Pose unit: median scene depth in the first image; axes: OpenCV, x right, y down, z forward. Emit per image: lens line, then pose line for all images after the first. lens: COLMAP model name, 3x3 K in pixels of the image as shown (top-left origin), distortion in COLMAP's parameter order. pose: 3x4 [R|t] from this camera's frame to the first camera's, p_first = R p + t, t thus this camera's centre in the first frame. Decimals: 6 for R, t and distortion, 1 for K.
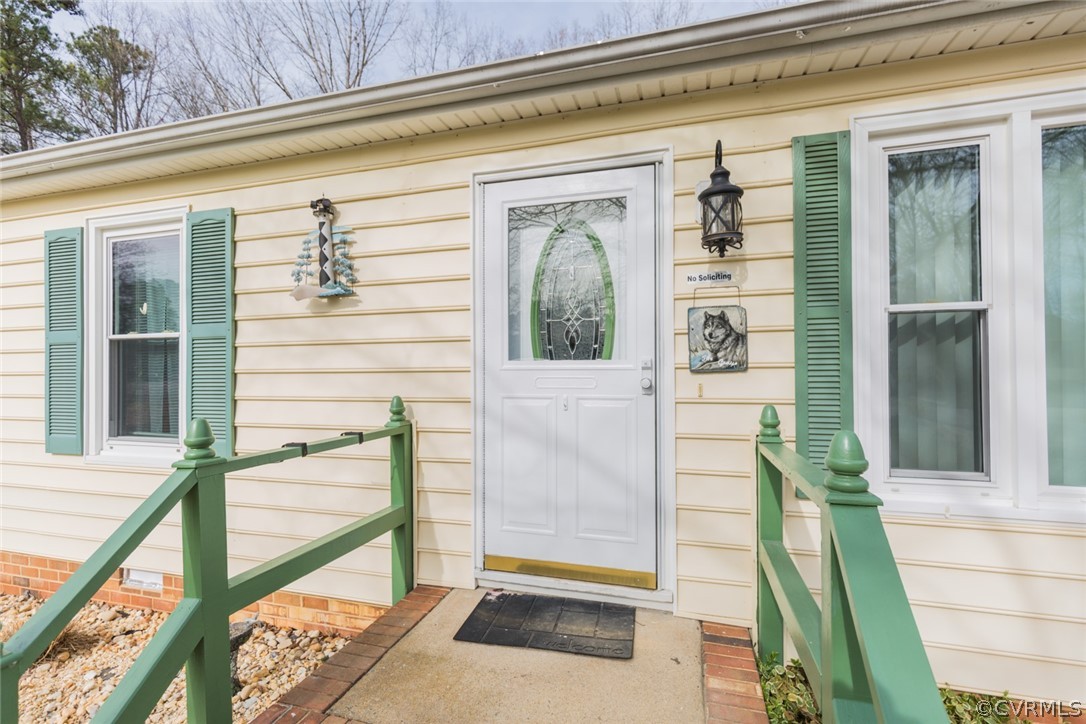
lens RADIAL K [[485.7, 0, 546.3], [0, 485.7, 362.6], [0, 0, 1]] dist [0.006664, -0.001038]
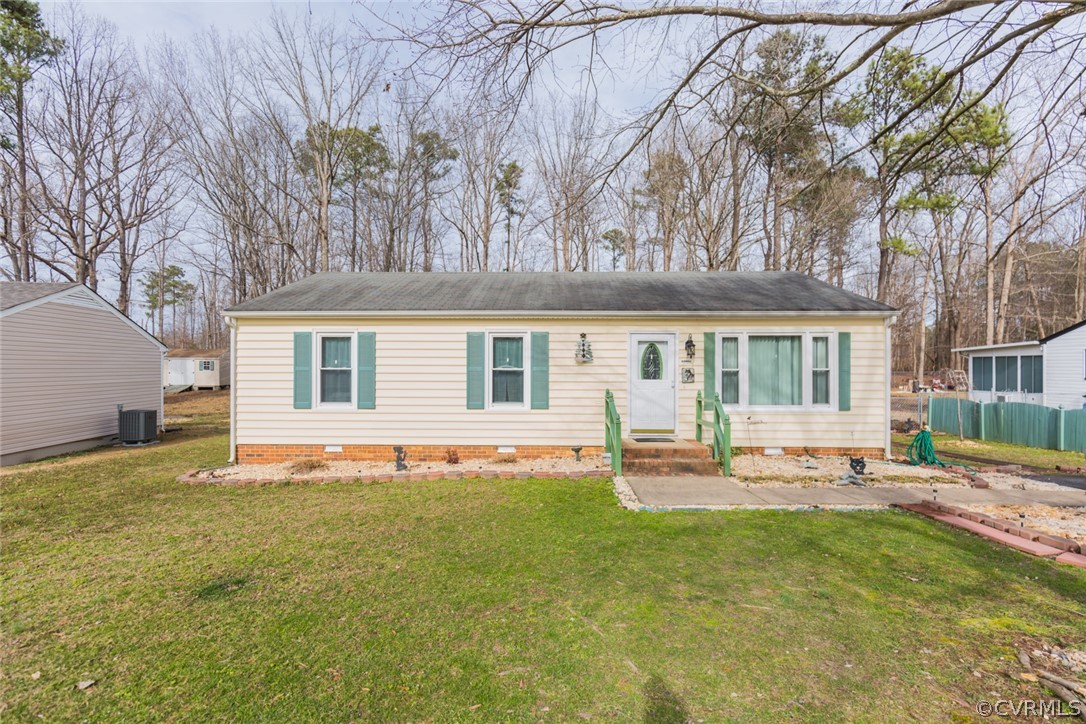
lens RADIAL K [[486.5, 0, 542.7], [0, 486.5, 363.5], [0, 0, 1]] dist [0.006741, -0.000702]
pose [[0.966286, 0.012232, 0.257179, -1.720554], [-0.013960, 0.999891, 0.004894, -0.133117], [-0.257091, -0.008319, 0.966351, -2.446727]]
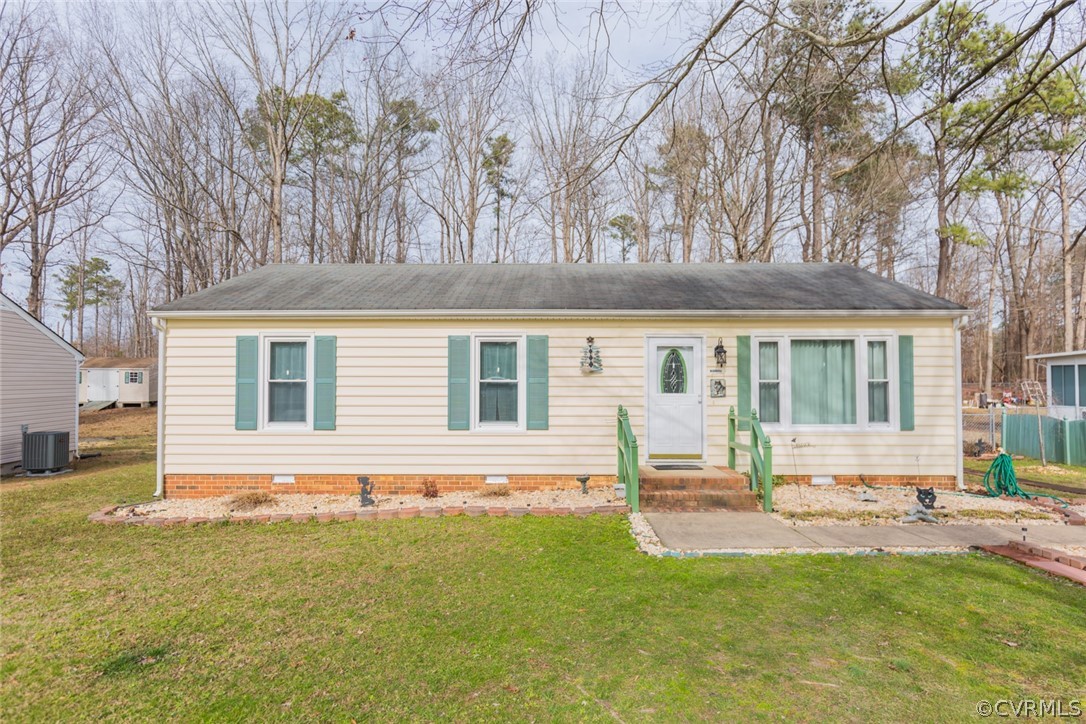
lens RADIAL K [[580.8, 0, 544.5], [0, 580.8, 361.9], [0, 0, 1]] dist [-0.001043, 0.001297]
pose [[0.963613, 0.016189, 0.266811, -1.713469], [-0.012167, 0.999786, -0.016721, -0.129993], [-0.267025, 0.012867, 0.963604, -2.362188]]
